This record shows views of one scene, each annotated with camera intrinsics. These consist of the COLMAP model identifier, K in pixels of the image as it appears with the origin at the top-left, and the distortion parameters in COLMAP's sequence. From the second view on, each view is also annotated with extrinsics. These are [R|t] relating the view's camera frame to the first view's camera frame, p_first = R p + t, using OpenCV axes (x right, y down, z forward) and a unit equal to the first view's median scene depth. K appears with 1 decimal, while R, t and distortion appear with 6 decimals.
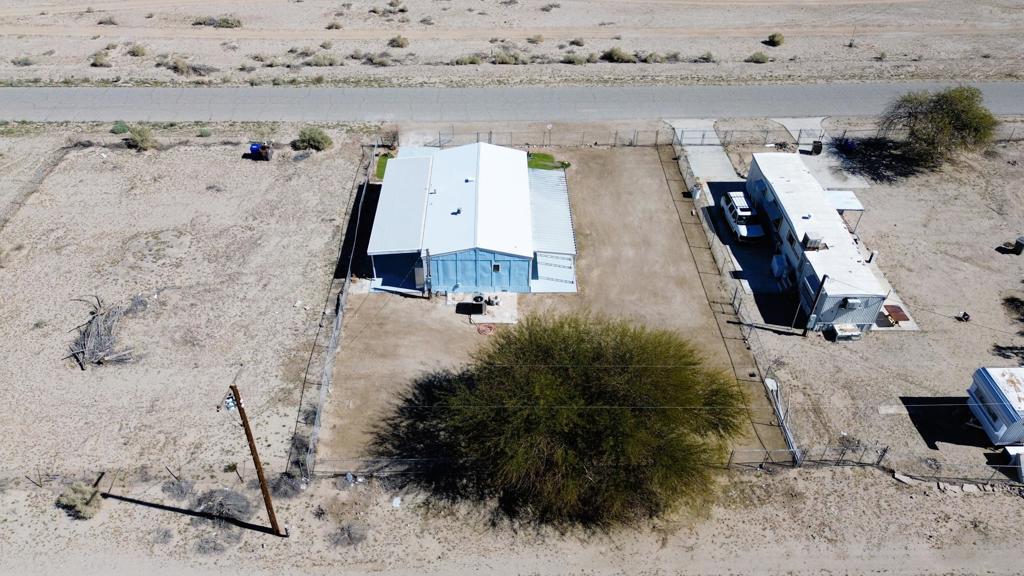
lens RADIAL K [[732.1, 0, 515.0], [0, 732.1, 284.2], [0, 0, 1]] dist [0.024415, -0.003227]
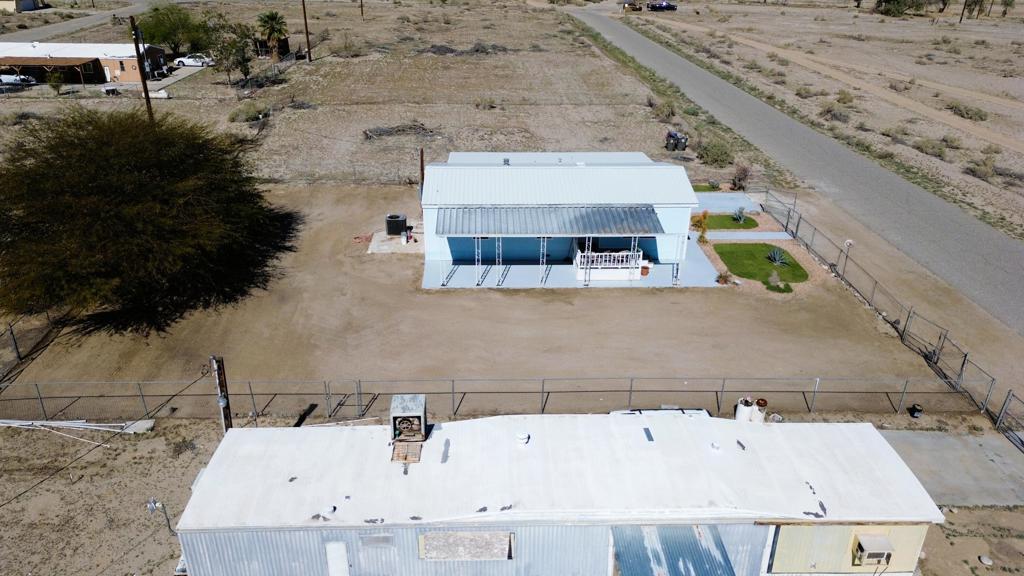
lens RADIAL K [[732.1, 0, 515.0], [0, 732.1, 284.2], [0, 0, 1]] dist [0.024415, -0.003227]
pose [[0.013816, 0.409793, -0.912074, 0.690206], [-0.643463, 0.701835, 0.305586, -0.250297], [0.765353, 0.582663, 0.273384, 0.842138]]
